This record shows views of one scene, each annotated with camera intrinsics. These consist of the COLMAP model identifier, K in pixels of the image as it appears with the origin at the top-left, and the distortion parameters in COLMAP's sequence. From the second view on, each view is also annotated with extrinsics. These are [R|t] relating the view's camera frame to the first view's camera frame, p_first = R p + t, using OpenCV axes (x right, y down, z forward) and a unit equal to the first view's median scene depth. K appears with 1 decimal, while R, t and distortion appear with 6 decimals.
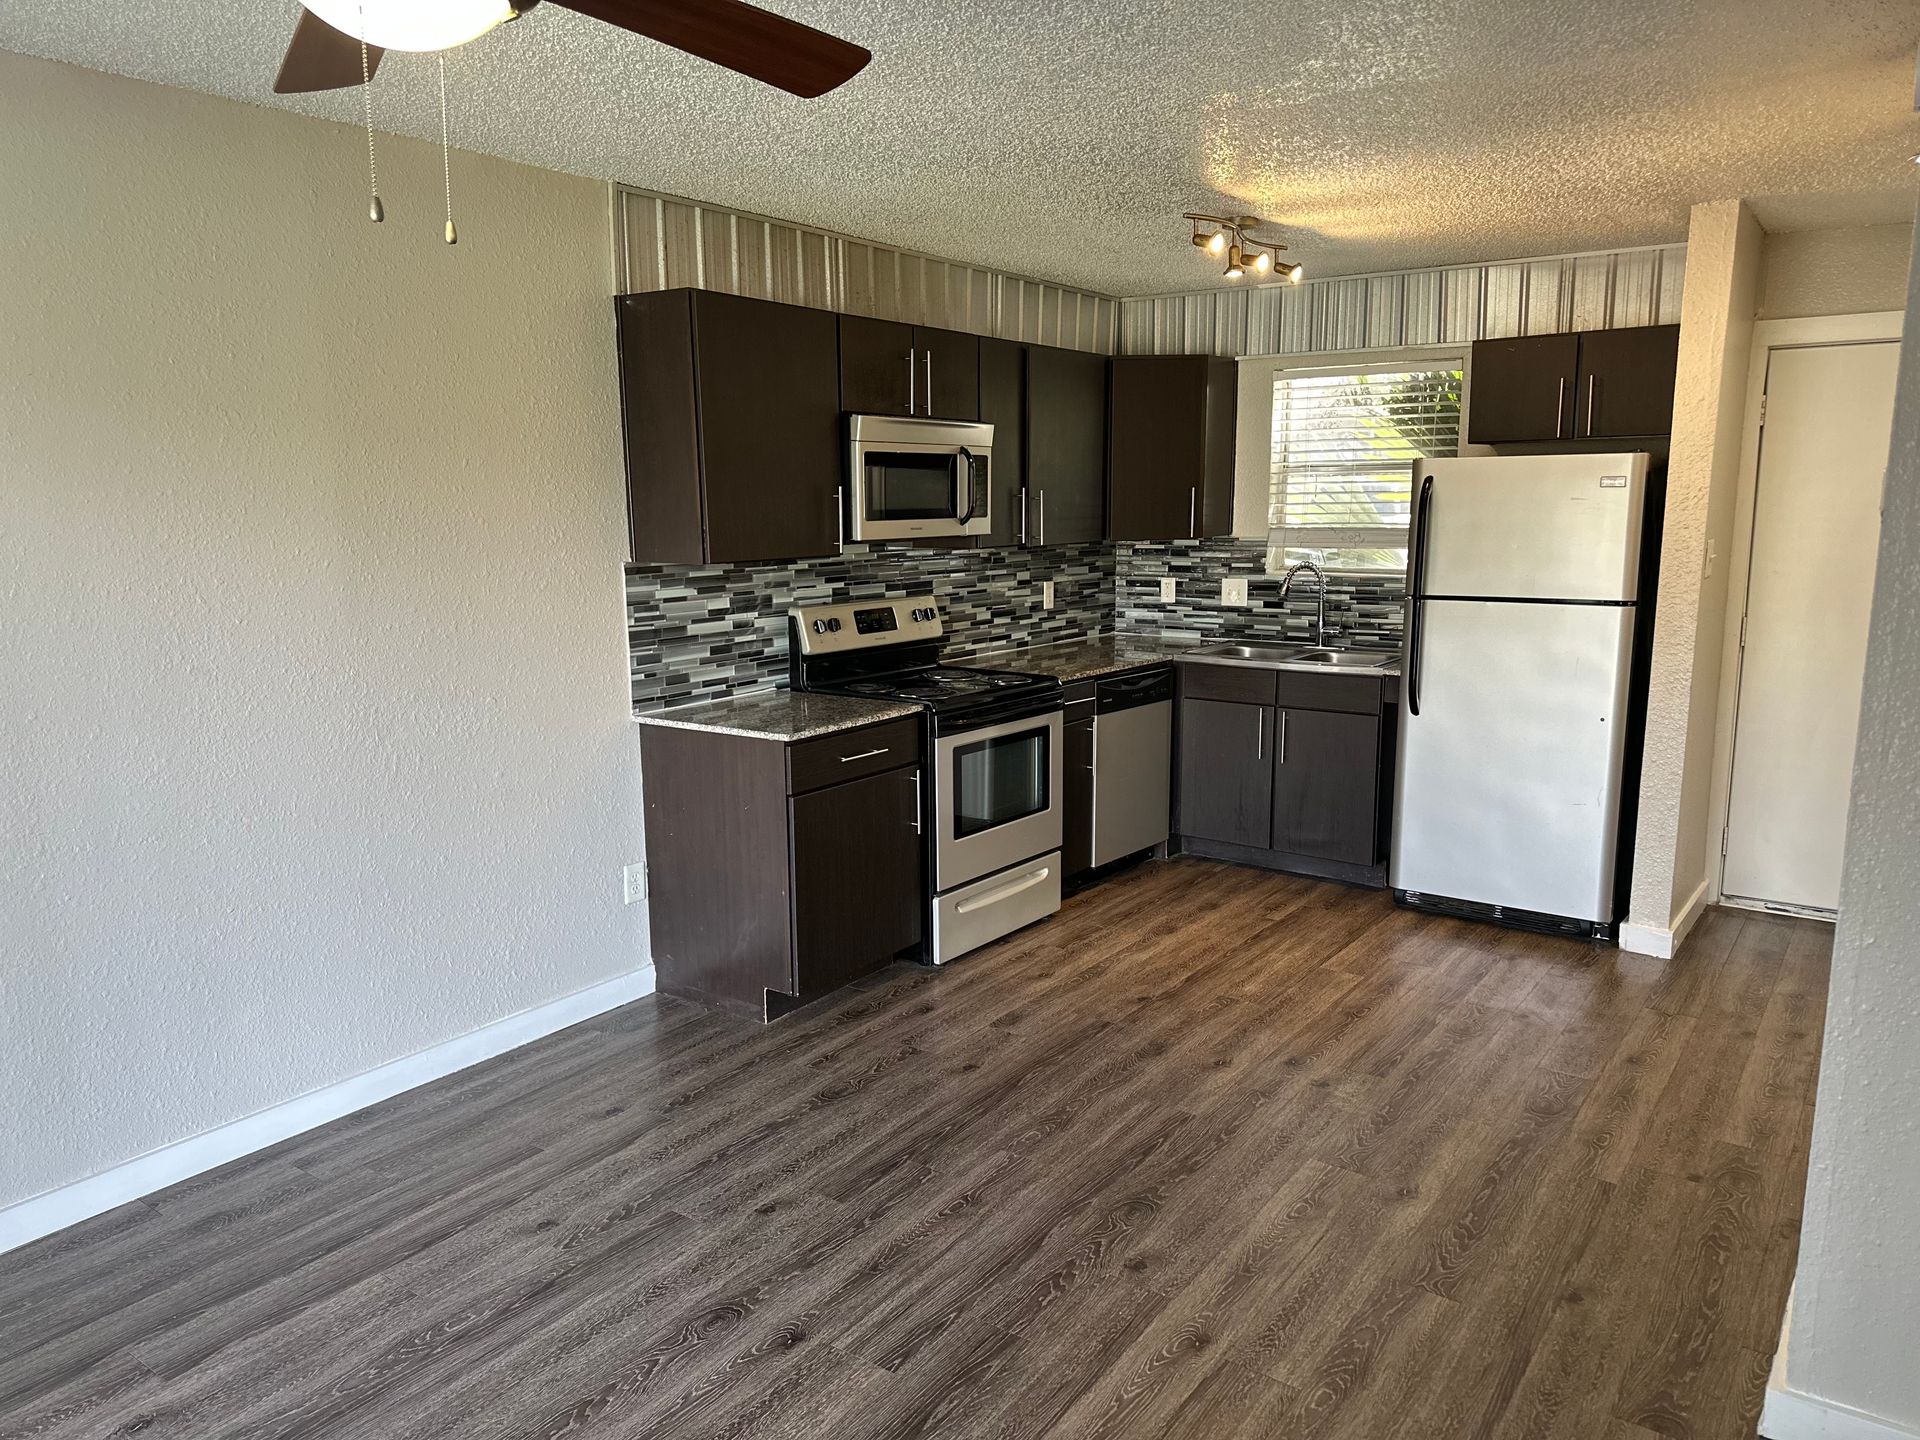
lens RADIAL K [[1348.7, 0, 948.3], [0, 1348.7, 747.7], [0, 0, 1]] dist [0.117723, -0.155391]
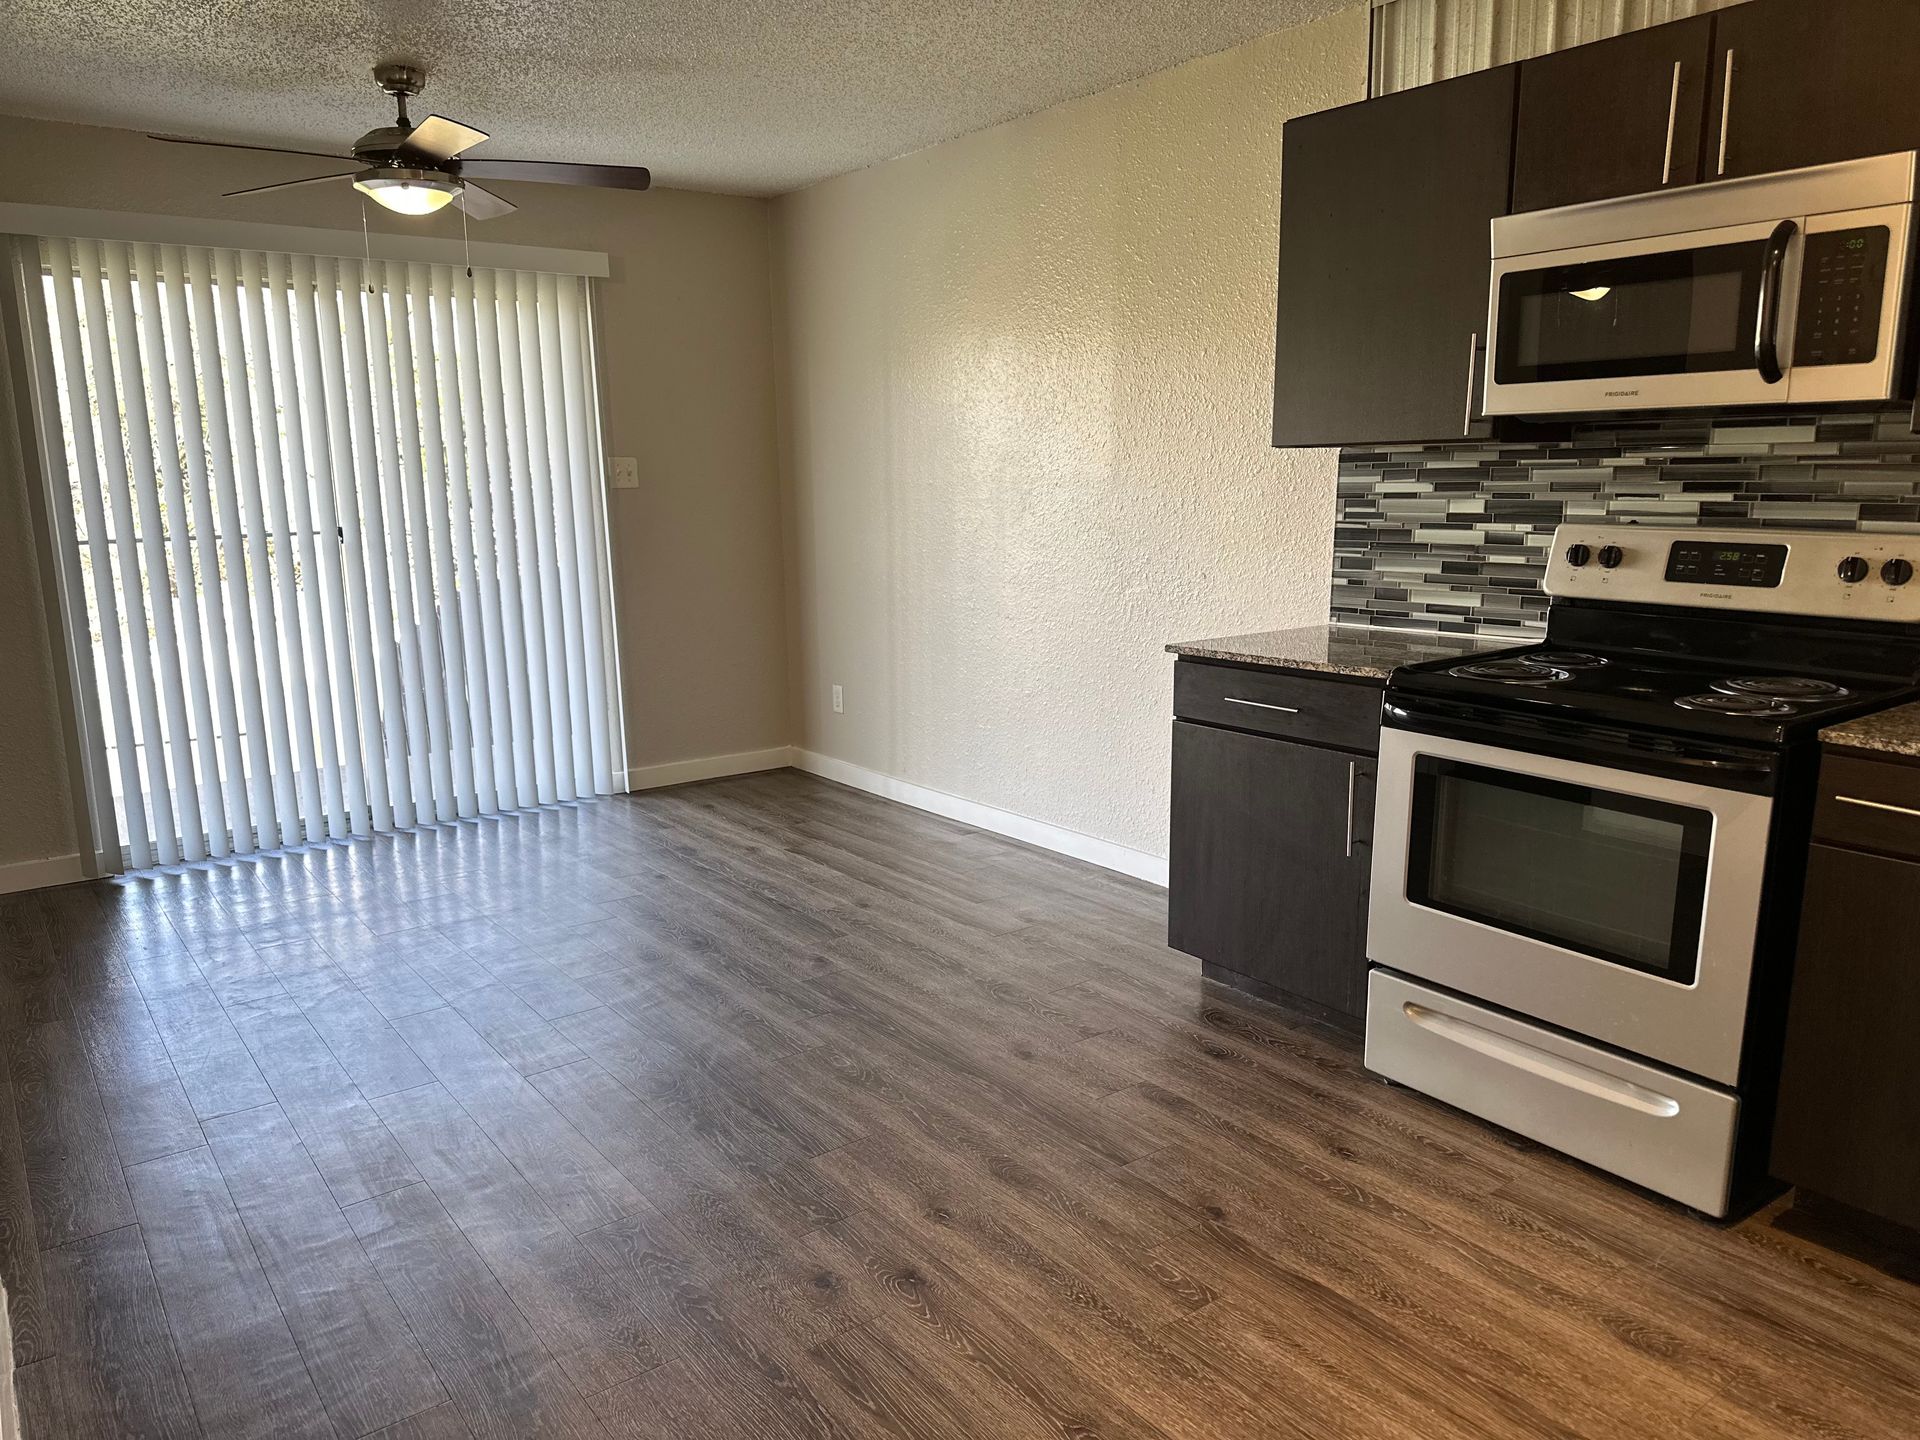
lens RADIAL K [[1348.7, 0, 948.3], [0, 1348.7, 747.7], [0, 0, 1]] dist [0.117723, -0.155391]
pose [[-0.302626, 0.204424, -0.930929, 0.654064], [-0.162992, 0.951240, 0.261869, -0.131649], [0.939069, 0.230982, -0.254550, 0.957358]]
